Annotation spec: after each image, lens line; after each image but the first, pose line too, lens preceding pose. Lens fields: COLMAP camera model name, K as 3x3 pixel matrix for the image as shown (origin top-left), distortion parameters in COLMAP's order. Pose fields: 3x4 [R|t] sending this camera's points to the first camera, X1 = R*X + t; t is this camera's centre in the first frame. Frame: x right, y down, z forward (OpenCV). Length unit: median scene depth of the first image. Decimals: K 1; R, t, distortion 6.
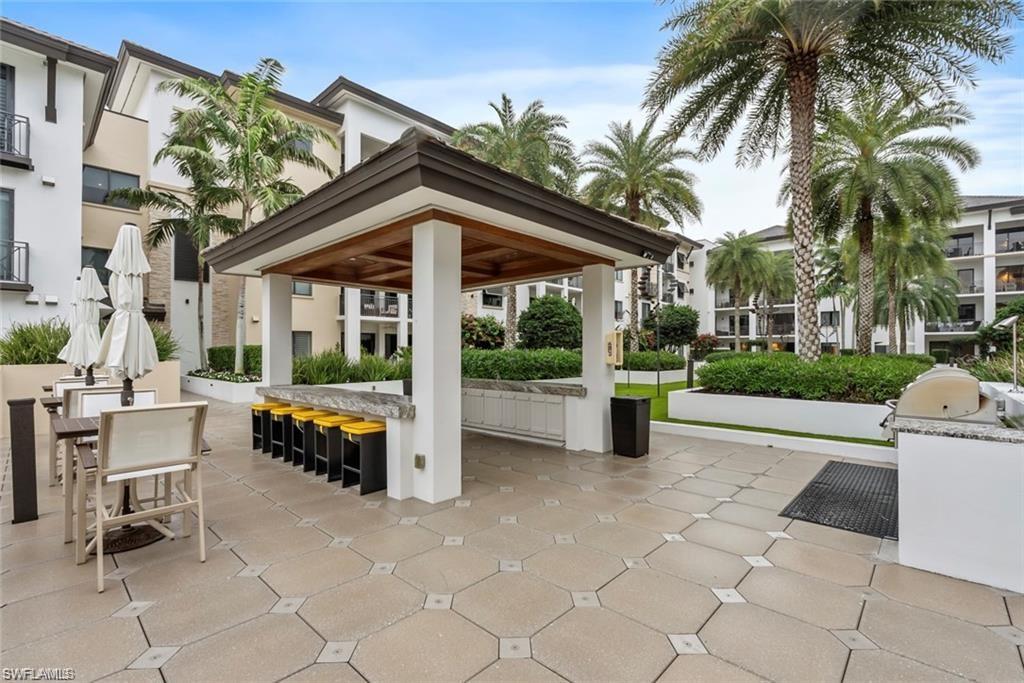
lens RADIAL K [[457.0, 0, 512.7], [0, 457.0, 344.8], [0, 0, 1]] dist [-0.002457, -0.000342]
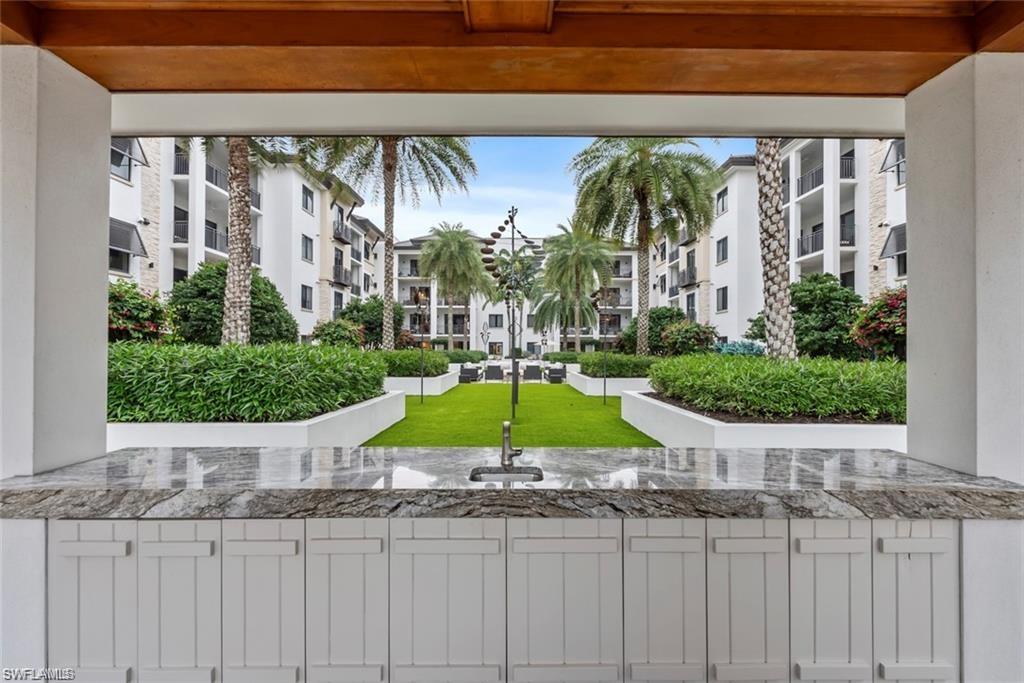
lens RADIAL K [[457.0, 0, 510.6], [0, 457.0, 344.6], [0, 0, 1]] dist [-0.002457, -0.000342]
pose [[0.733377, 0.010642, 0.679739, -0.085722], [-0.012416, 0.999920, -0.002258, 0.004957], [-0.679709, -0.006784, 0.733451, 0.329717]]
